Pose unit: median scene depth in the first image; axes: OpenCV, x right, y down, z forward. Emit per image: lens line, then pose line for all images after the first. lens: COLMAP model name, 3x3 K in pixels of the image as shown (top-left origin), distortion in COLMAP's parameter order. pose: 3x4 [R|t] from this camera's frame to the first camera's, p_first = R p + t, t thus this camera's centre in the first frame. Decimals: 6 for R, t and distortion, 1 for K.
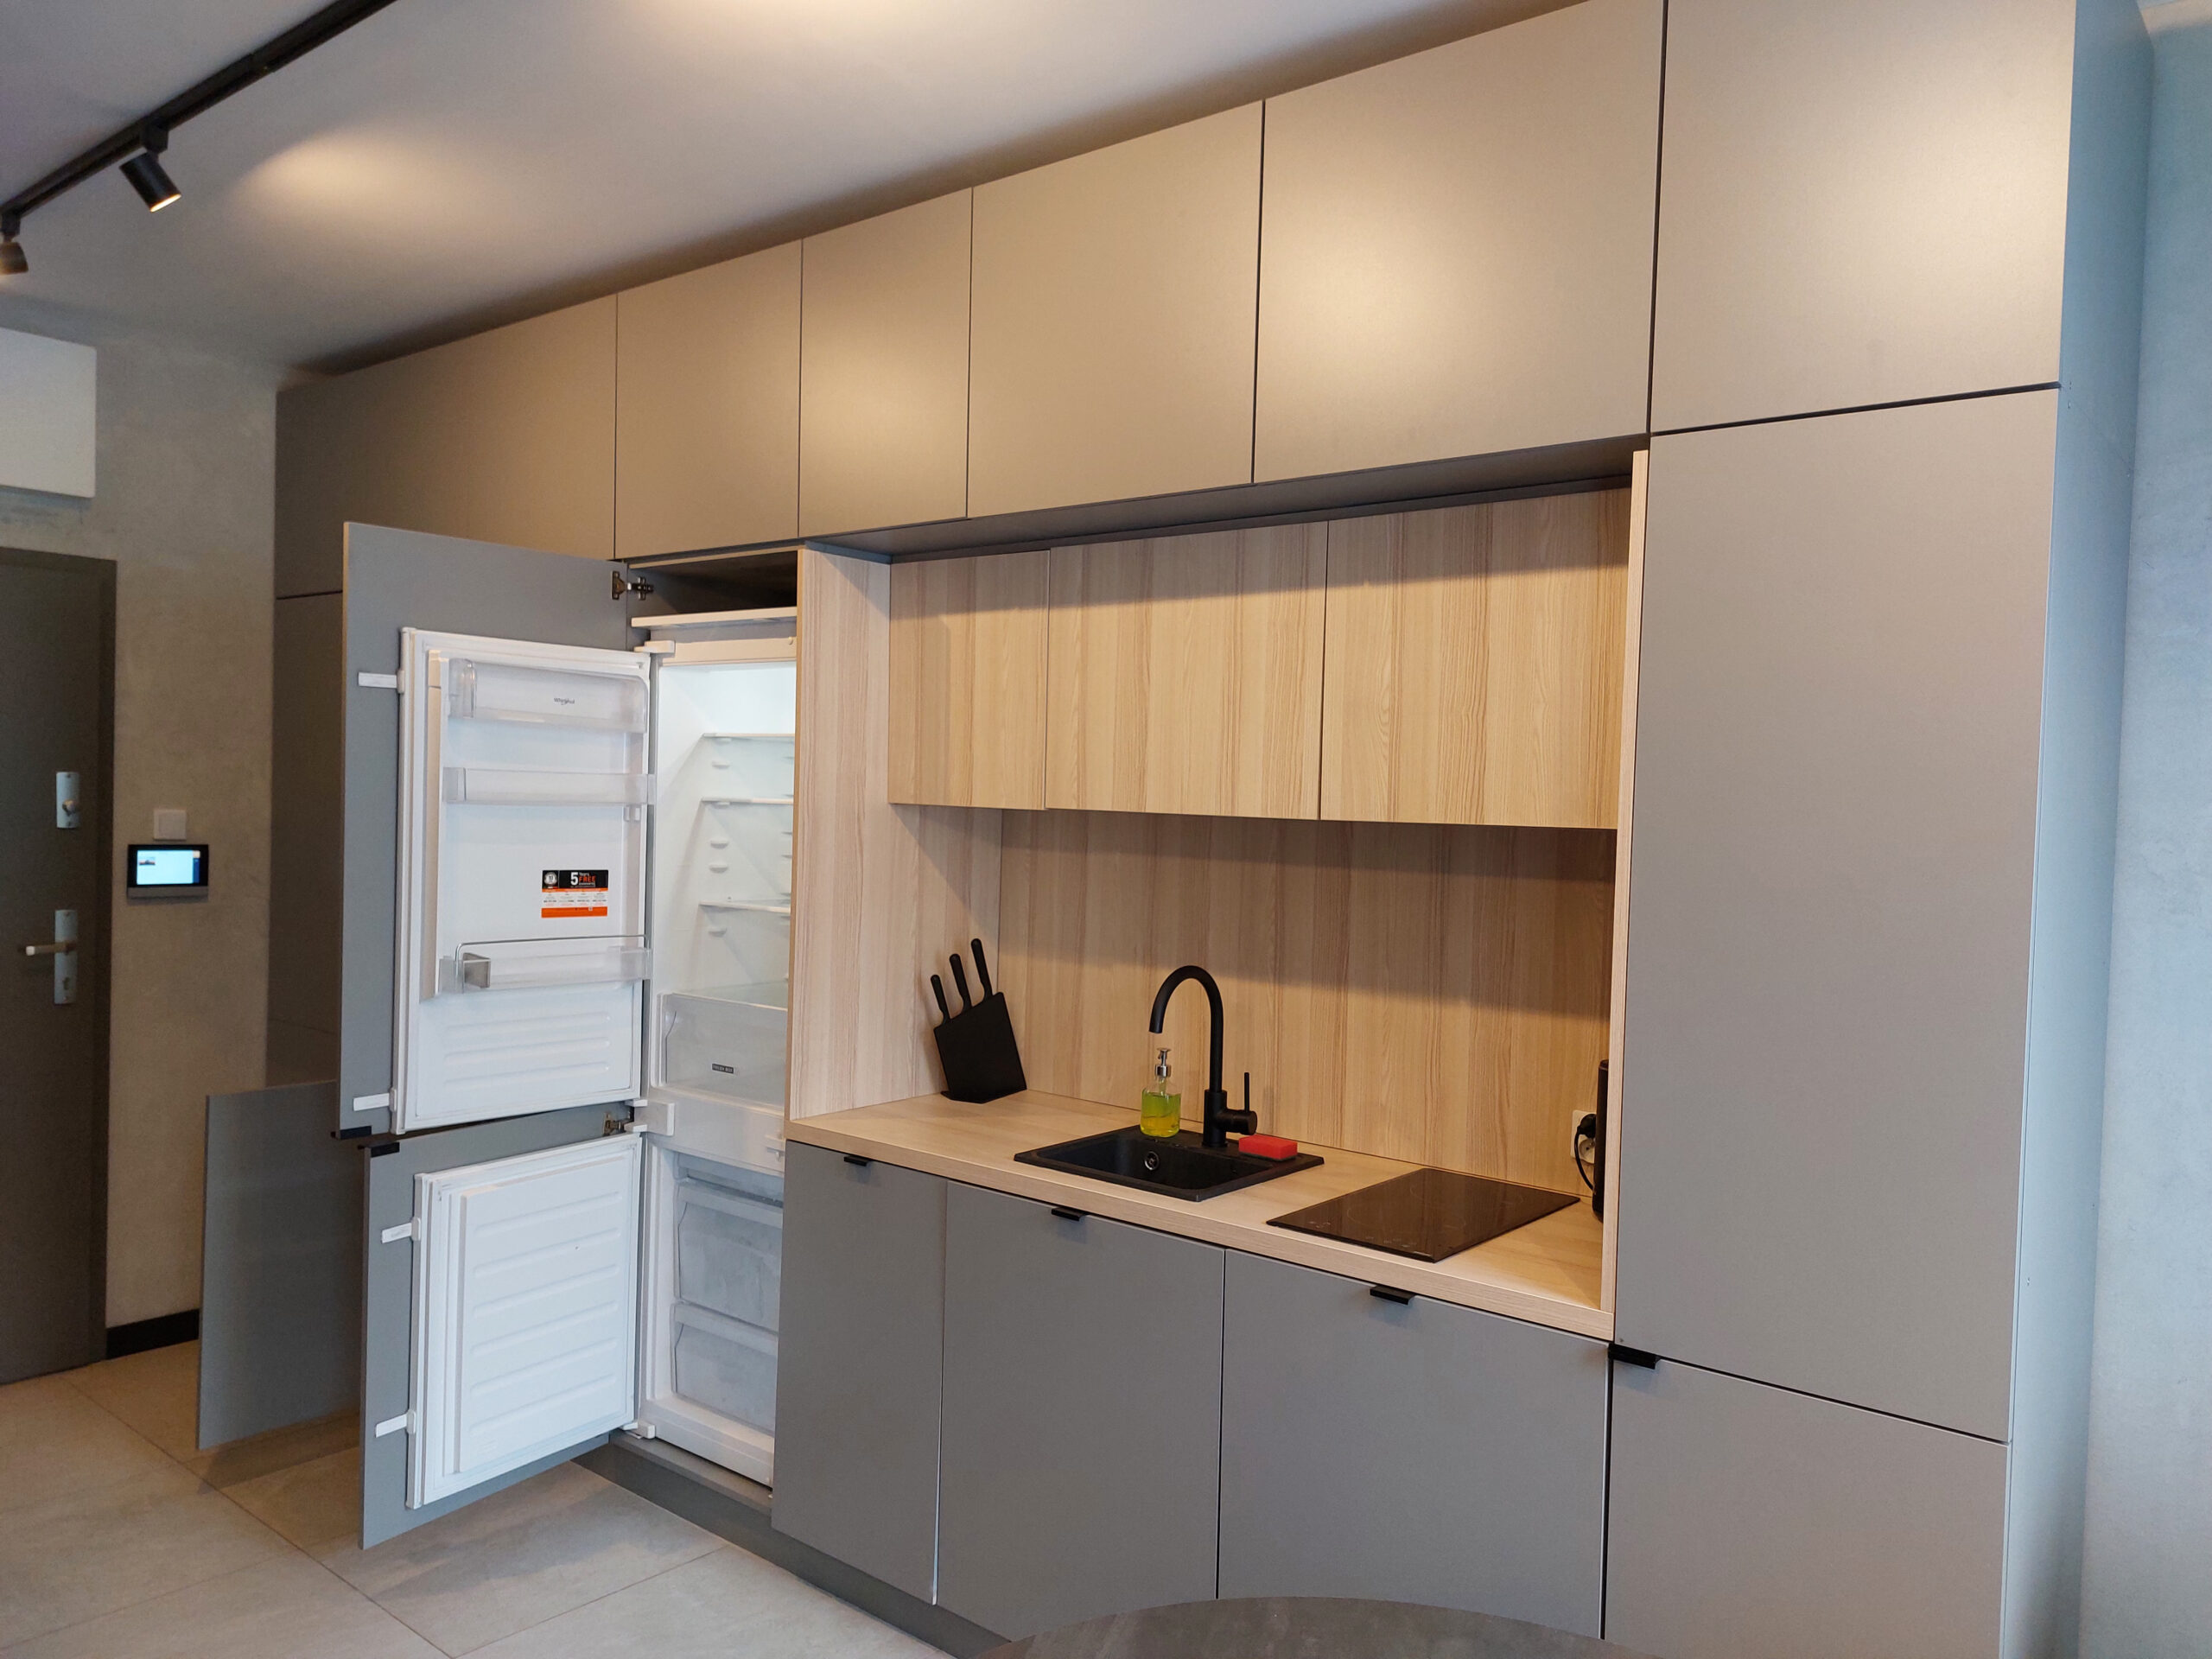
lens RADIAL K [[1586.0, 0, 1088.9], [0, 1586.0, 864.0], [0, 0, 1]] dist [0.109088, -0.113053]
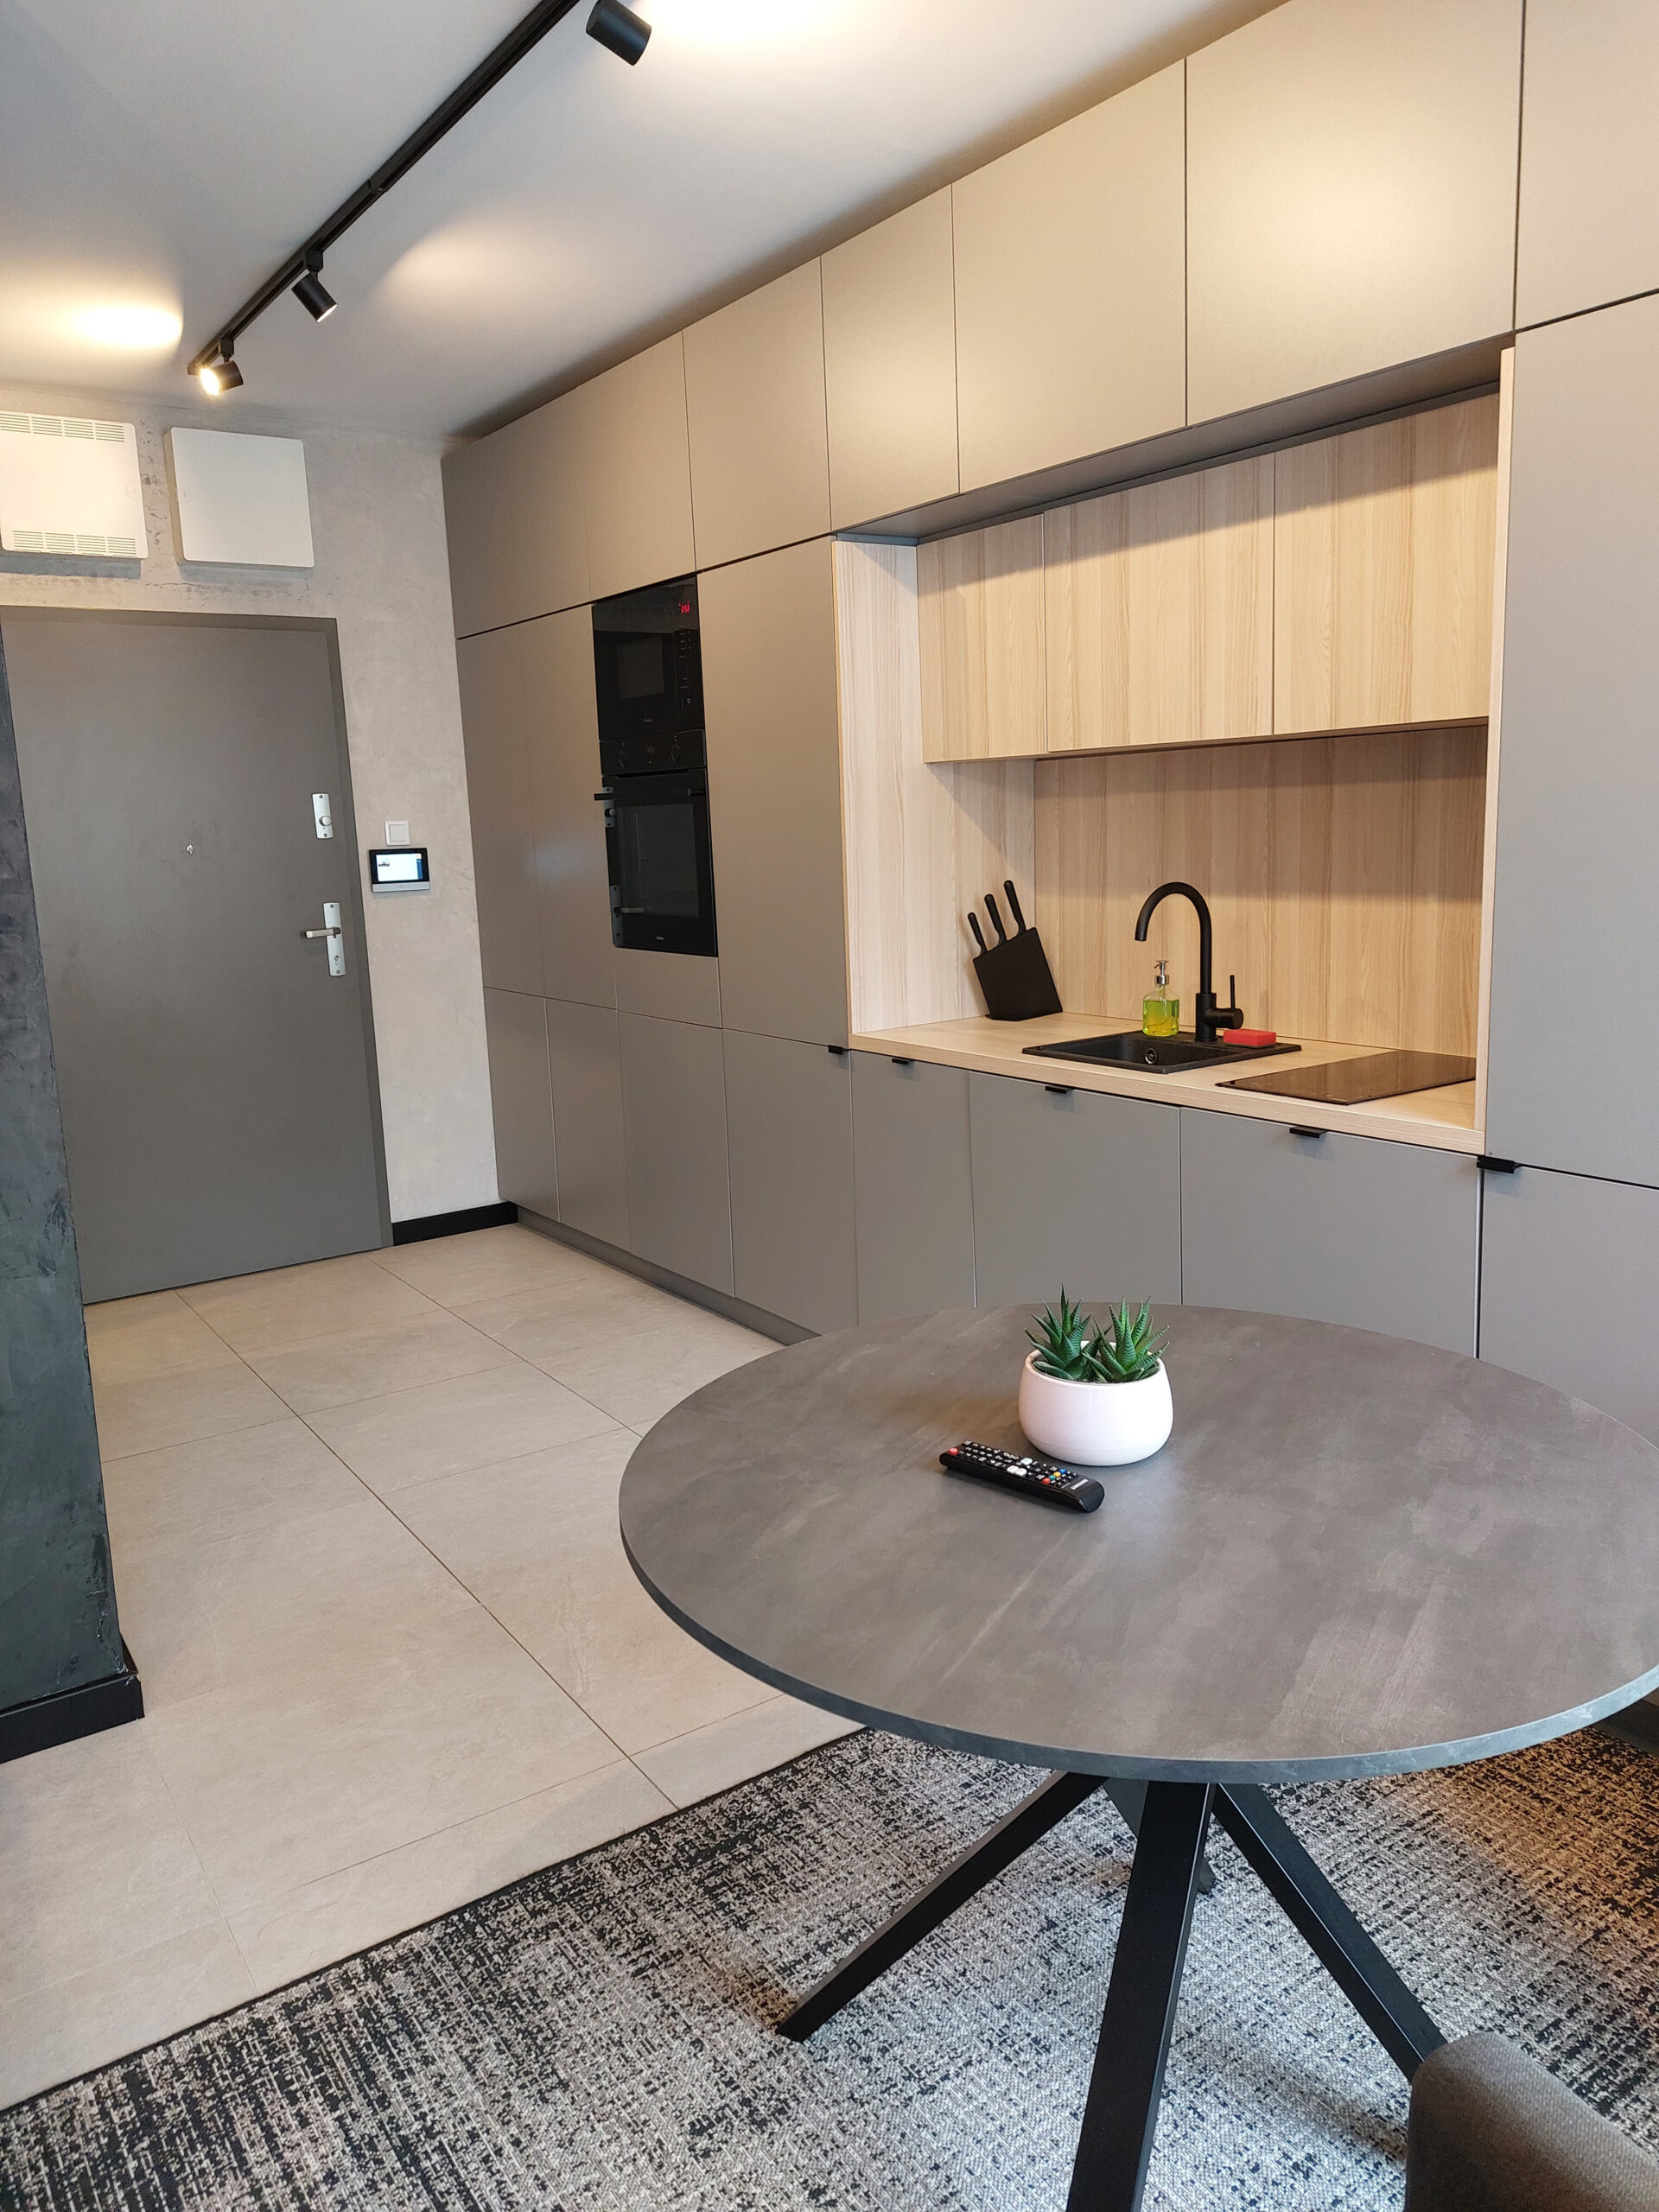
lens RADIAL K [[1586.0, 0, 823.0], [0, 1586.0, 1103.0], [0, 0, 1]] dist [0.109088, -0.113053]
pose [[0.960049, -0.018298, -0.279234, 0.133998], [0.057591, 0.989419, 0.133168, 0.052190], [0.273843, -0.143929, 0.950944, -0.171827]]
